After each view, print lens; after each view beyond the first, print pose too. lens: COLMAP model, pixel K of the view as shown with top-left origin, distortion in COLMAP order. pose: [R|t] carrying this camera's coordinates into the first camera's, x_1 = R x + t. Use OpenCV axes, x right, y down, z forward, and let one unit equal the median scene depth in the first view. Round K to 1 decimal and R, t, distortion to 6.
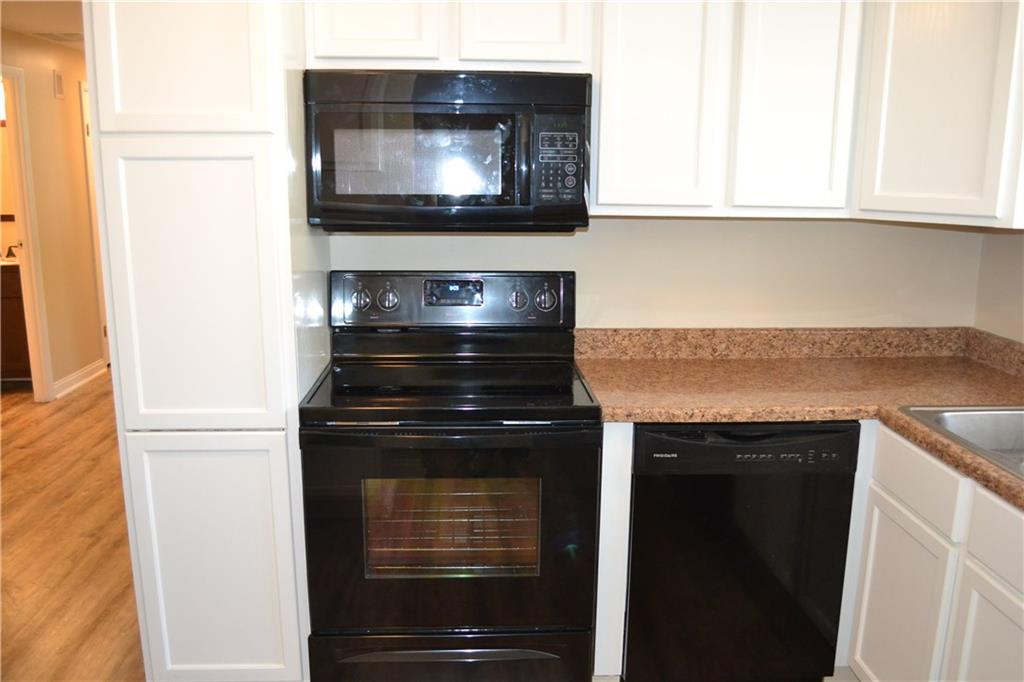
lens RADIAL K [[860.6, 0, 511.3], [0, 860.6, 364.8], [0, 0, 1]] dist [-0.052976, 0.000018]
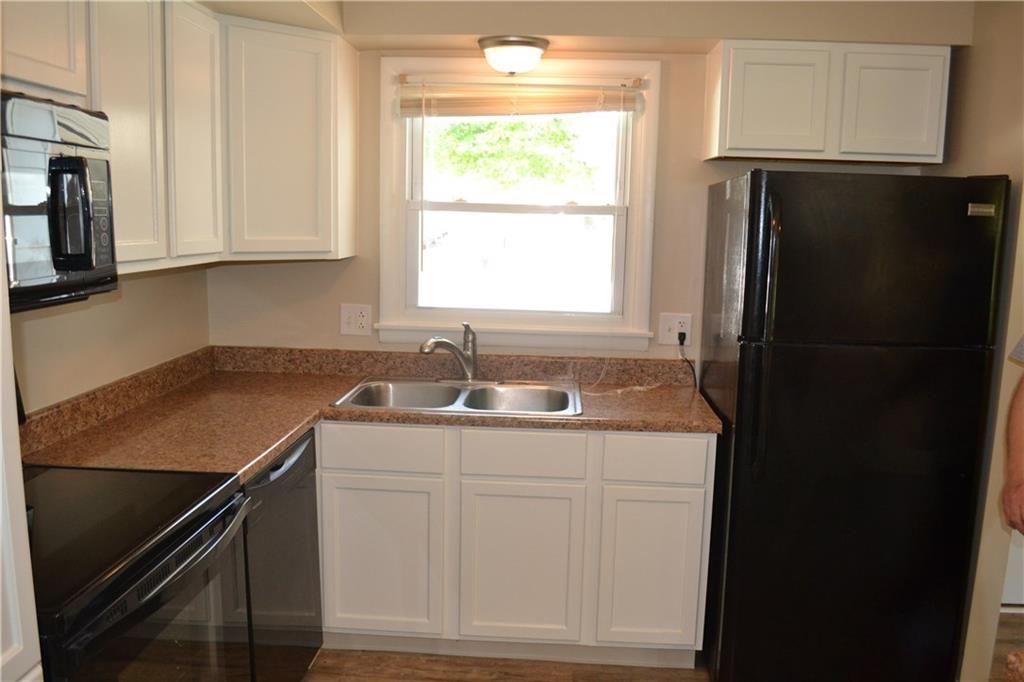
lens RADIAL K [[860.6, 0, 511.3], [0, 860.6, 364.8], [0, 0, 1]] dist [-0.052976, 0.000018]
pose [[0.106246, -0.174964, 0.978825, -0.683094], [0.199263, 0.968175, 0.151431, -0.134973], [-0.974169, 0.178955, 0.137729, 0.508005]]
